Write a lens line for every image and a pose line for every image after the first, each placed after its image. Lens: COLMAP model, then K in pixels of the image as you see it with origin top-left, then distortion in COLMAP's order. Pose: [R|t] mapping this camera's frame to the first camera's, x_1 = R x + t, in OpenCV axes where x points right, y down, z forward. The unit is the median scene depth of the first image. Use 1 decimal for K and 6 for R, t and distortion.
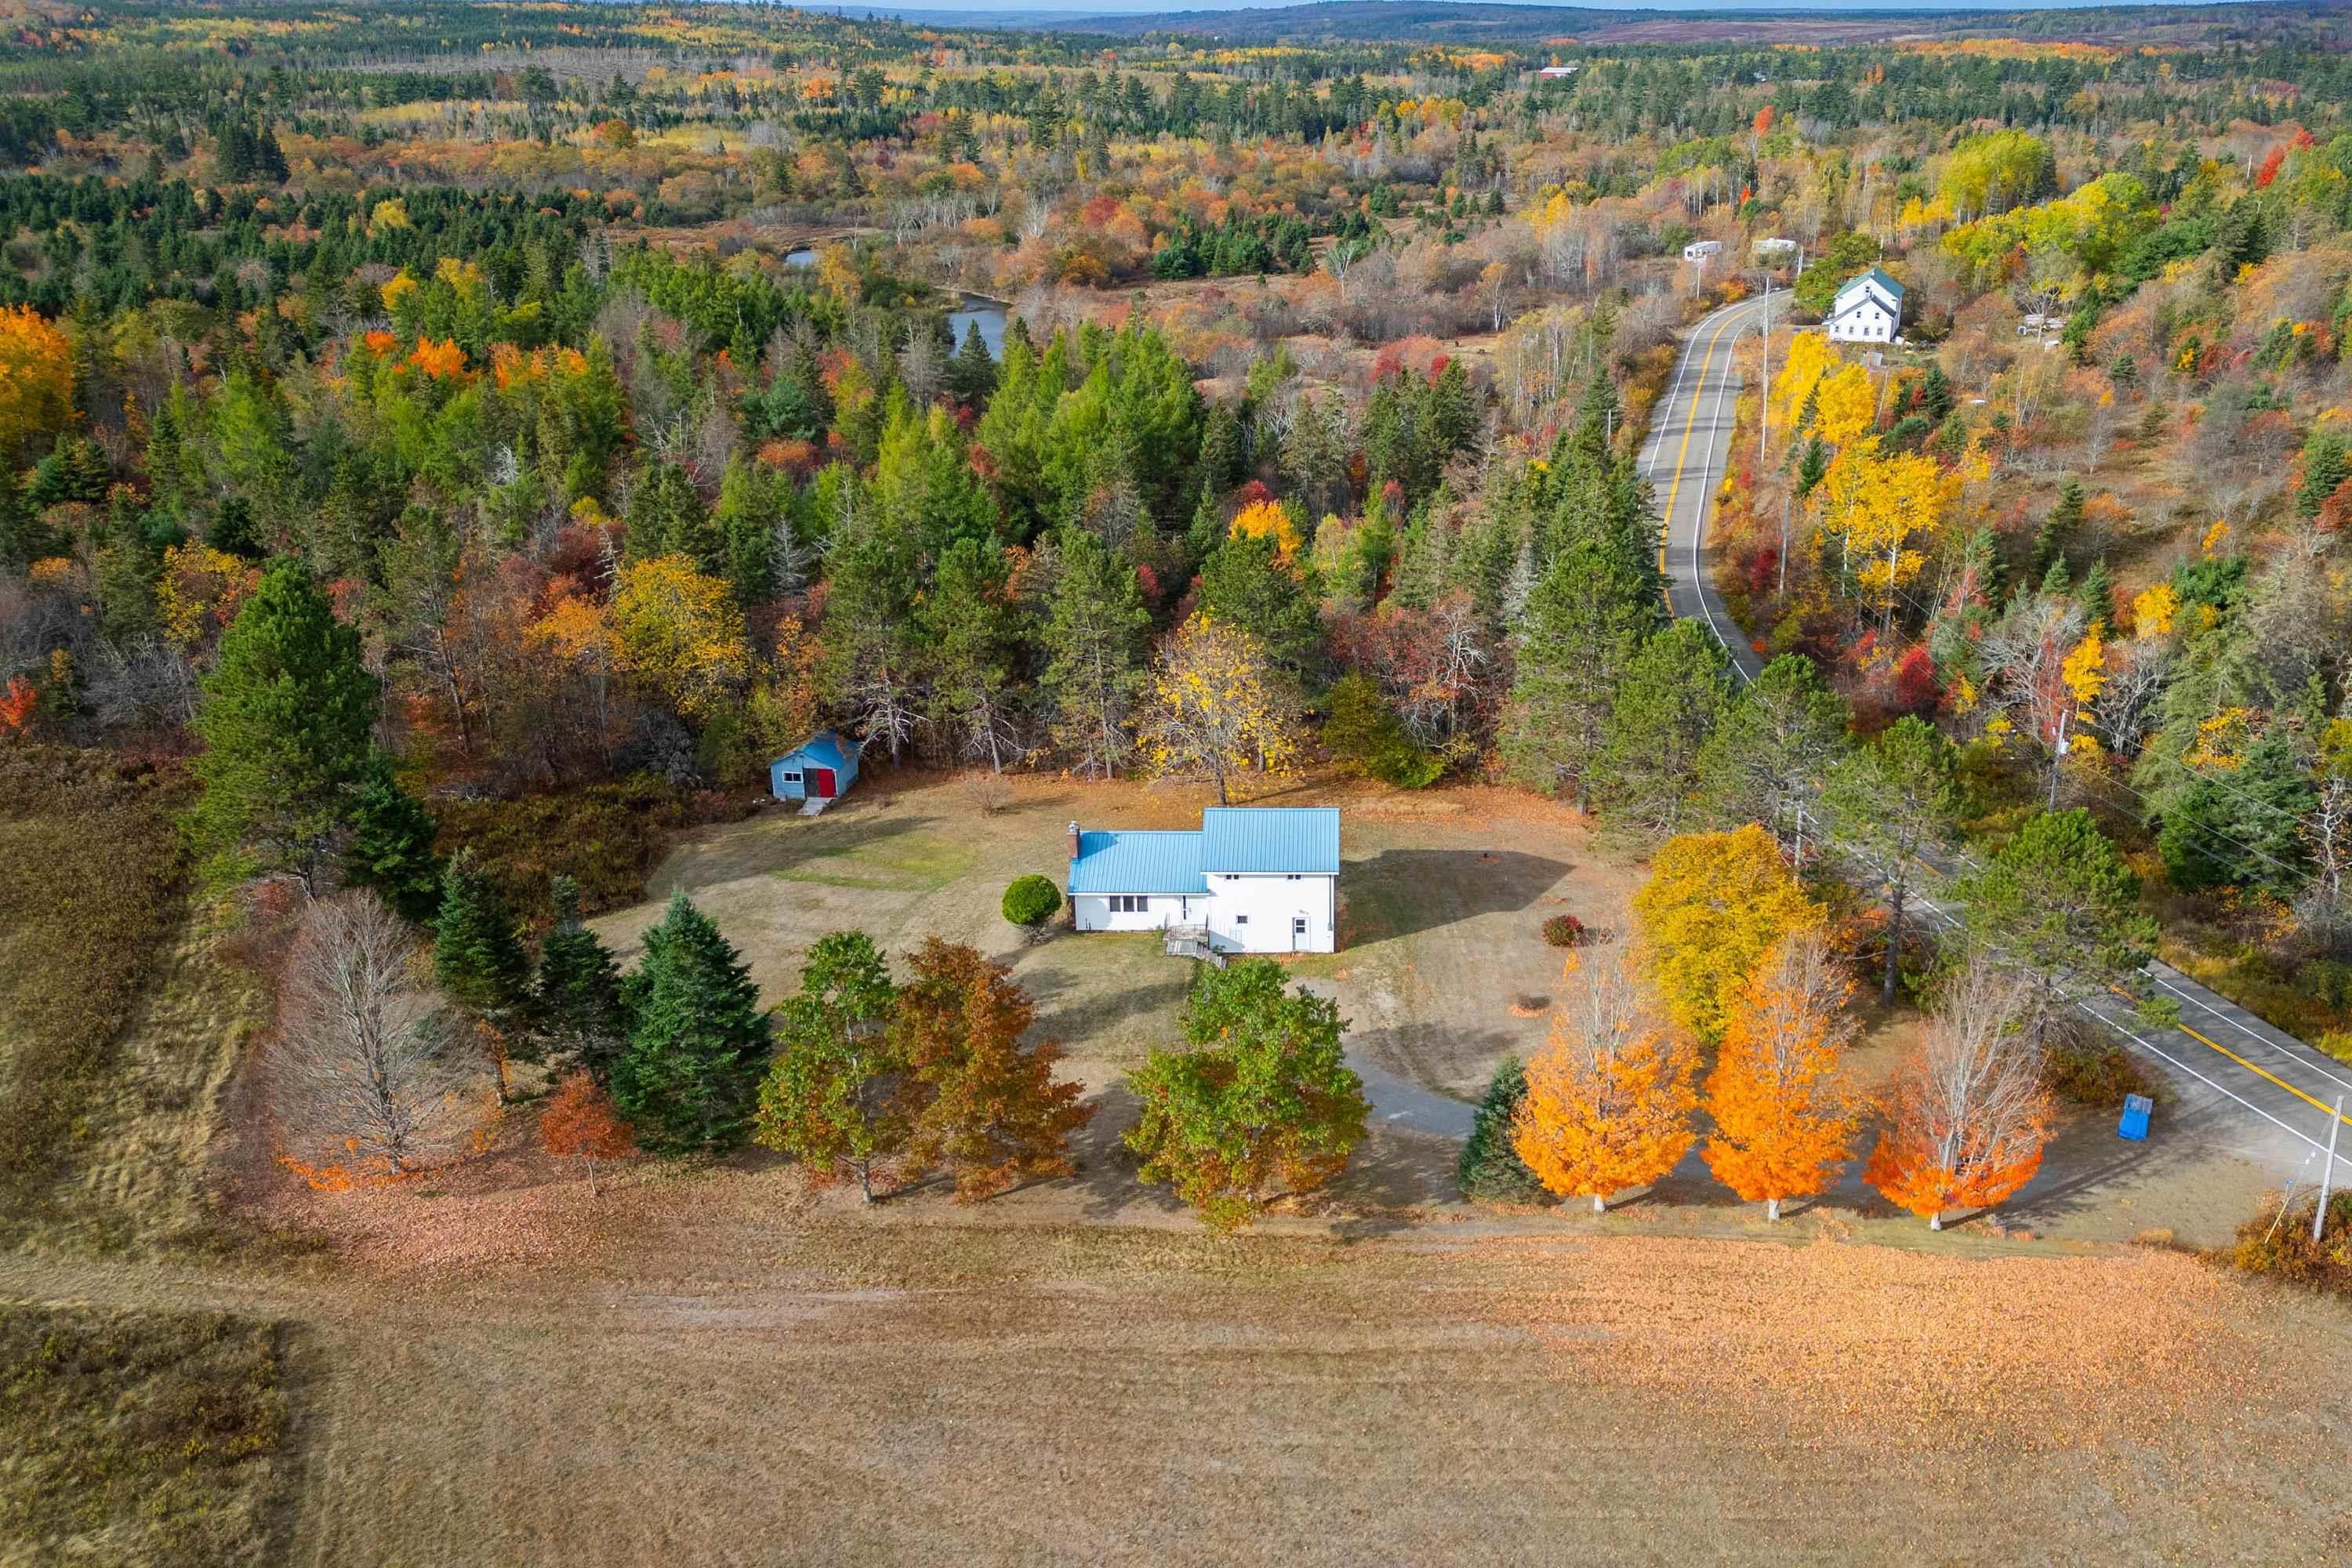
lens RADIAL K [[1886.5, 0, 1176.0], [0, 1886.5, 784.0], [0, 0, 1]] dist [0.019044, -0.001555]
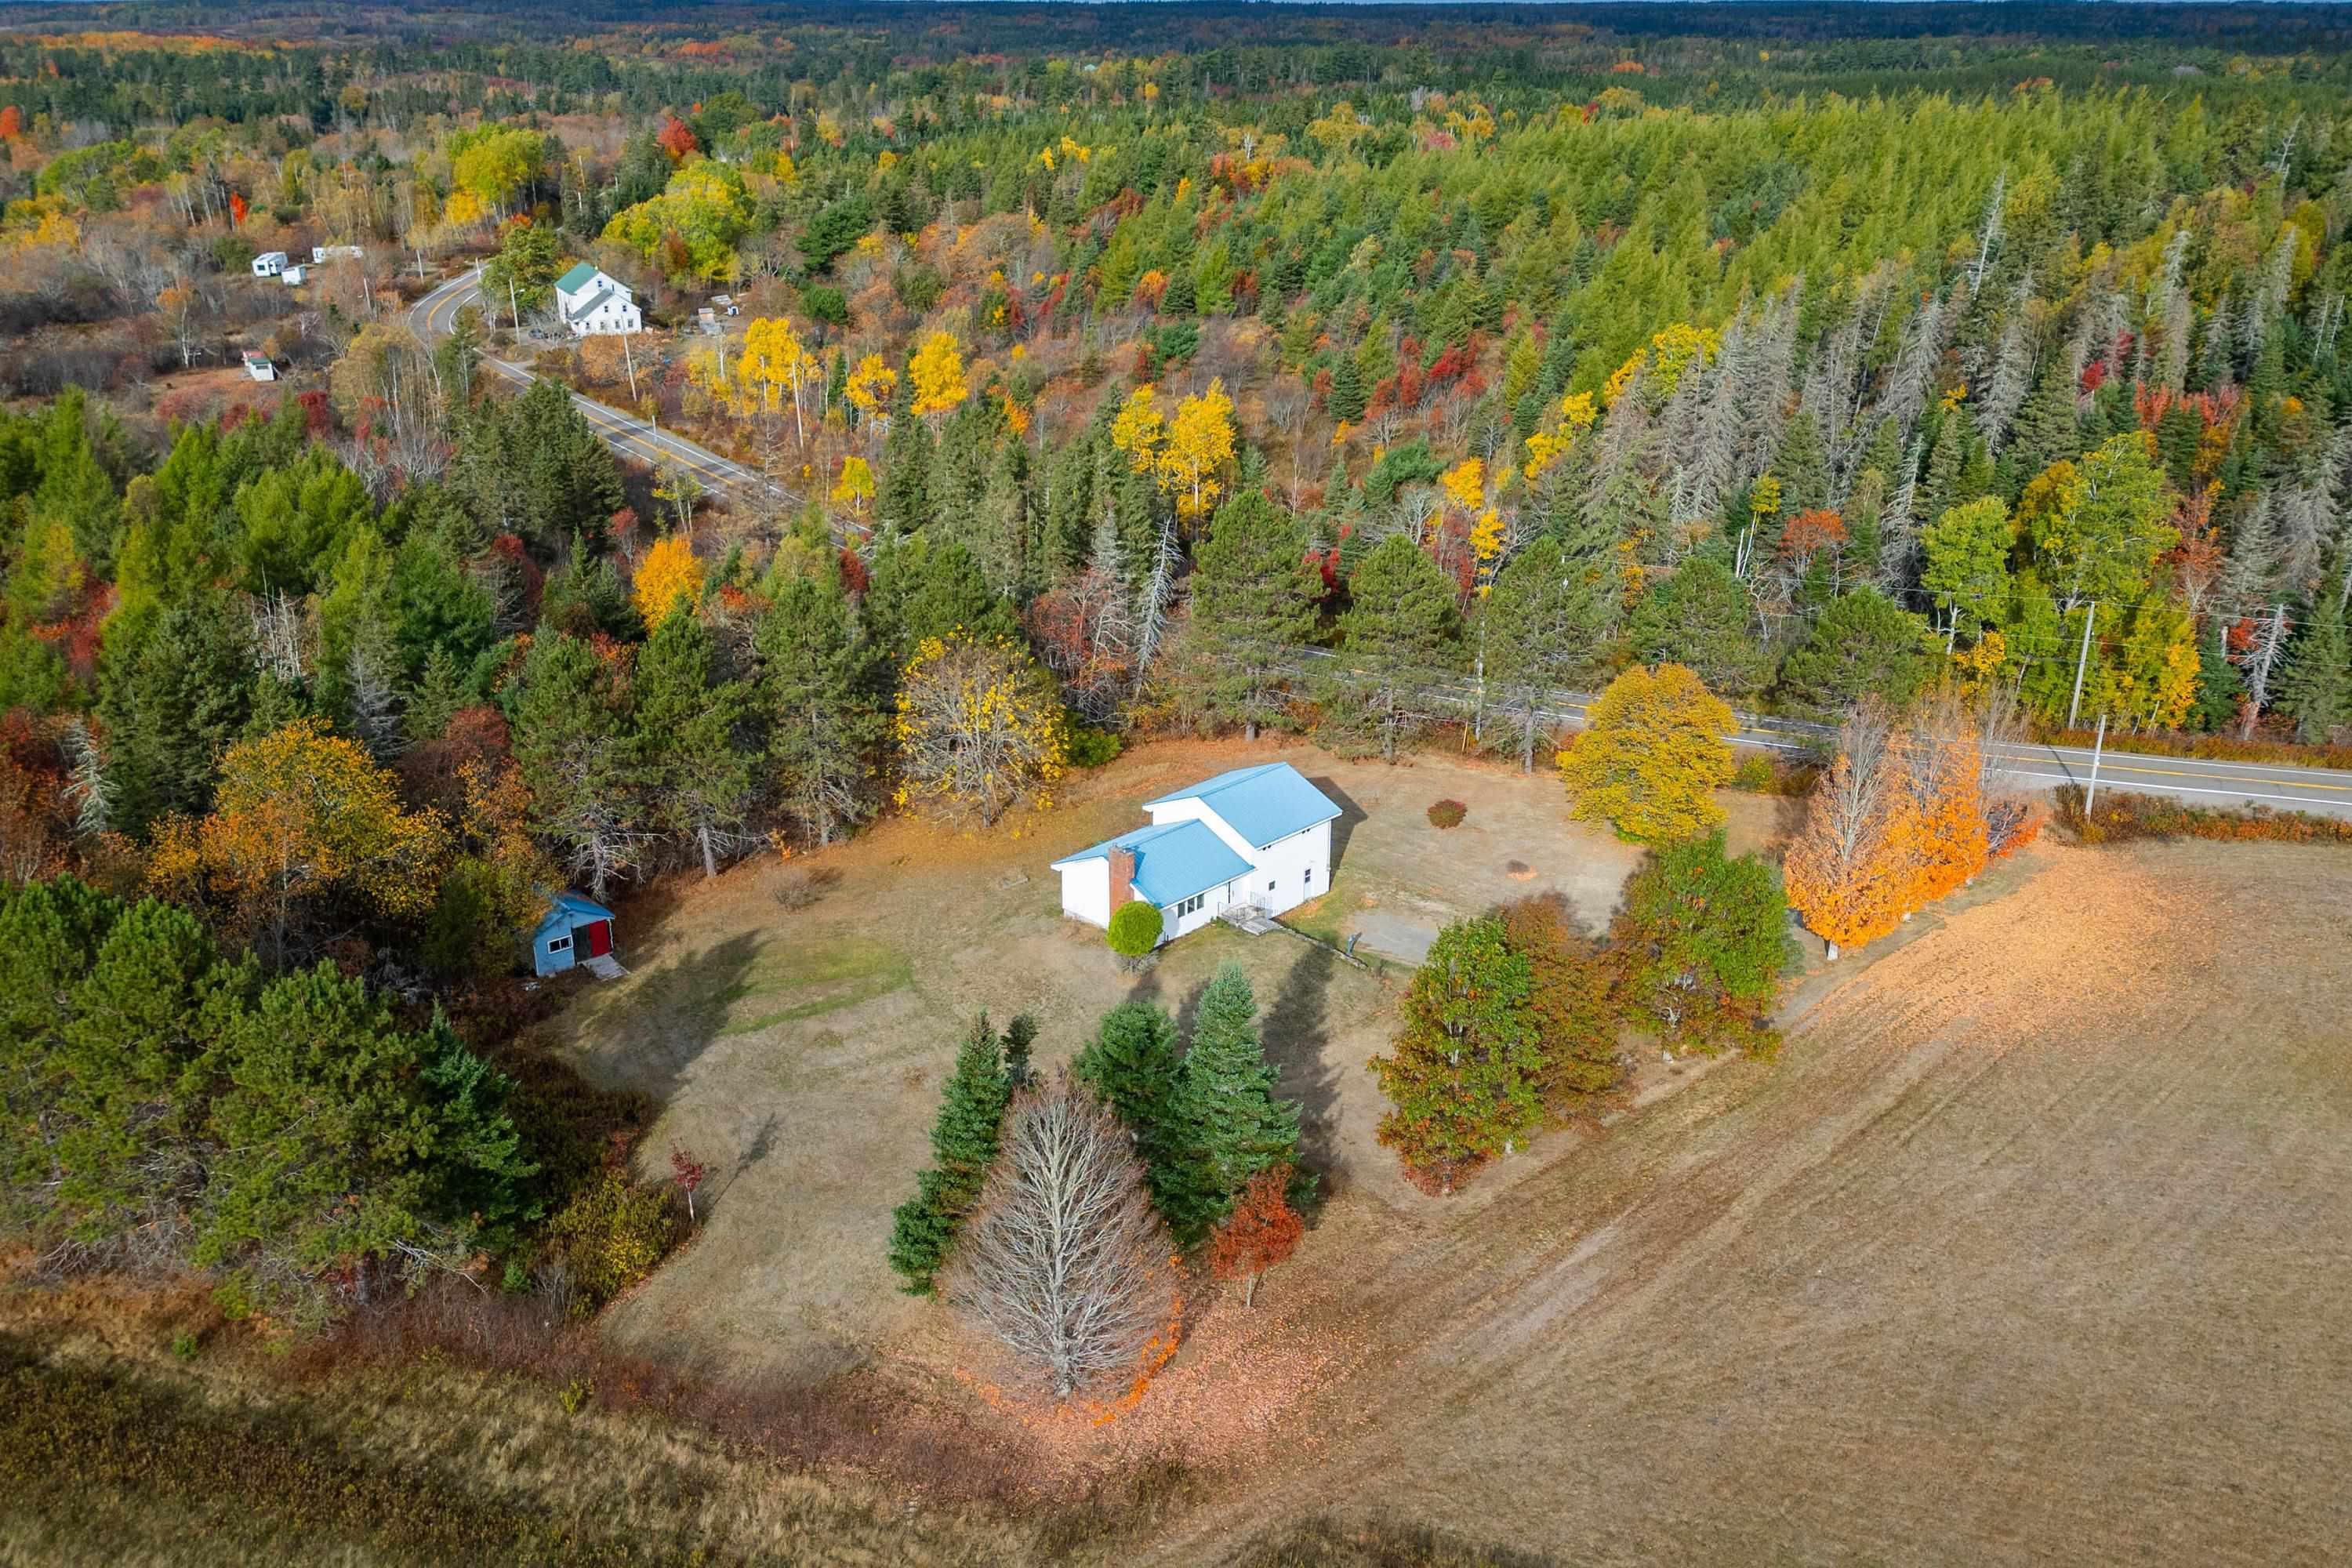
lens RADIAL K [[1886.5, 0, 1176.0], [0, 1886.5, 784.0], [0, 0, 1]] dist [0.019044, -0.001555]
pose [[0.713881, -0.271586, 0.645457, -0.670828], [0.270842, 0.957081, 0.103154, -0.106750], [-0.645770, 0.101177, 0.756799, 0.226527]]
